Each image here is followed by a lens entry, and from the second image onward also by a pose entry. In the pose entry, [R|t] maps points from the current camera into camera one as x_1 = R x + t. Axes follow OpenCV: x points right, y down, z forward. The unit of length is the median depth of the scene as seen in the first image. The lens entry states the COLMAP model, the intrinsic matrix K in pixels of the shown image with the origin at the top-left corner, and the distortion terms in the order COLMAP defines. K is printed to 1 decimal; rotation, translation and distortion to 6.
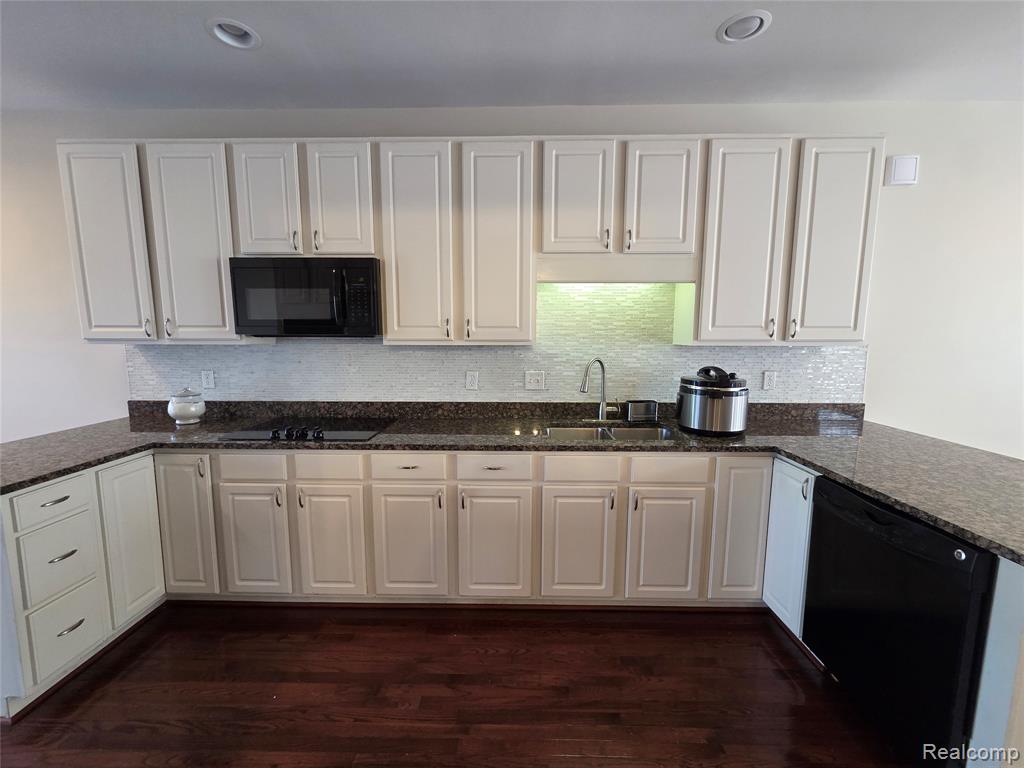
lens RADIAL K [[417.4, 0, 512.1], [0, 417.4, 385.8], [0, 0, 1]] dist [0.002534, -0.000329]
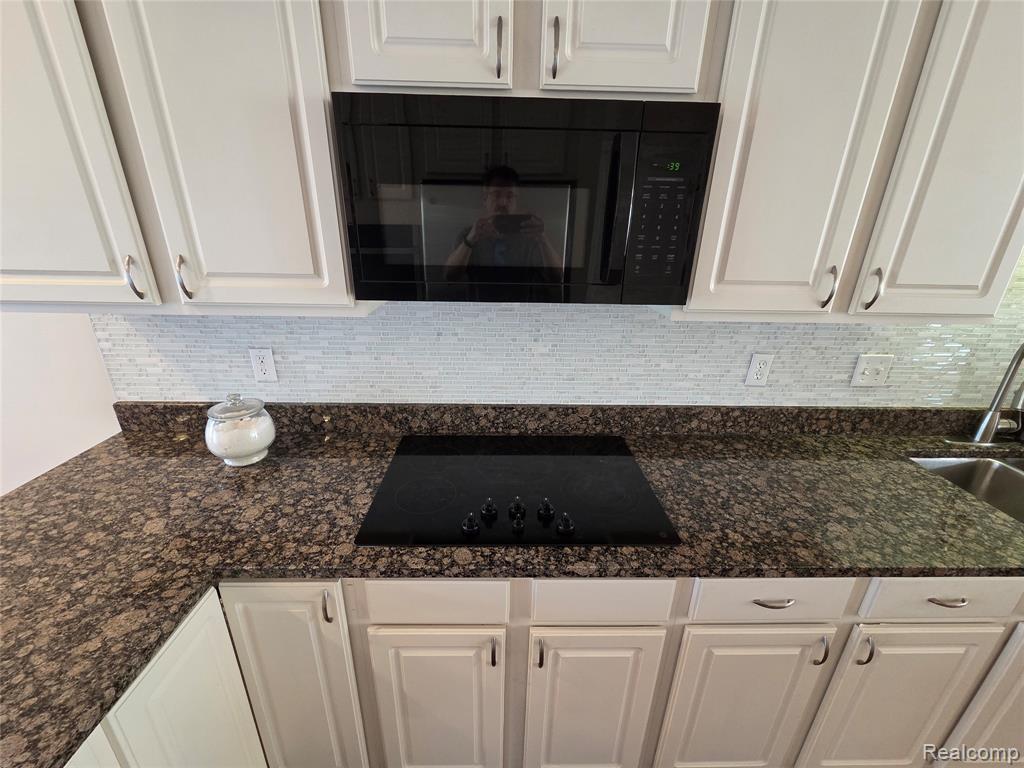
lens RADIAL K [[417.4, 0, 511.7], [0, 417.4, 384.3], [0, 0, 1]] dist [0.002534, -0.000329]
pose [[0.999054, 0.000502, 0.043489, -0.516975], [-0.010891, 0.970961, 0.238990, -0.141658], [-0.042106, -0.239238, 0.970048, 0.556717]]
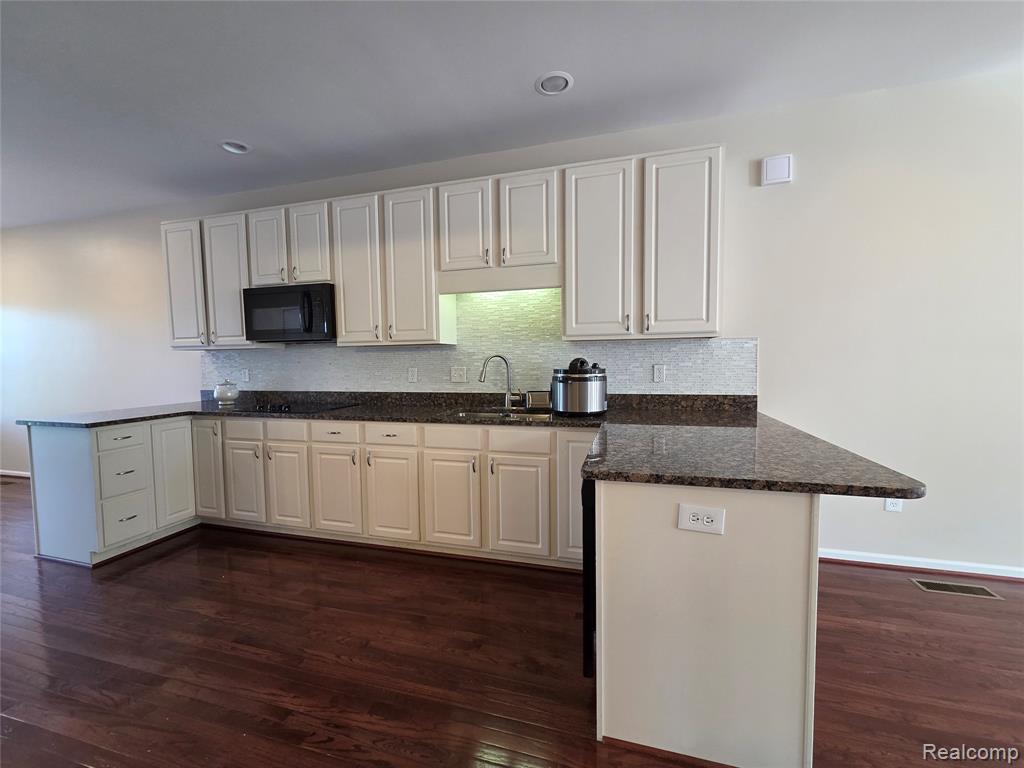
lens RADIAL K [[417.4, 0, 512.3], [0, 417.4, 386.2], [0, 0, 1]] dist [0.002534, -0.000329]
pose [[0.965862, 0.002136, -0.259049, 0.606261], [-0.016675, 0.998405, -0.053940, 0.097643], [0.258520, 0.056418, 0.964357, -0.155149]]
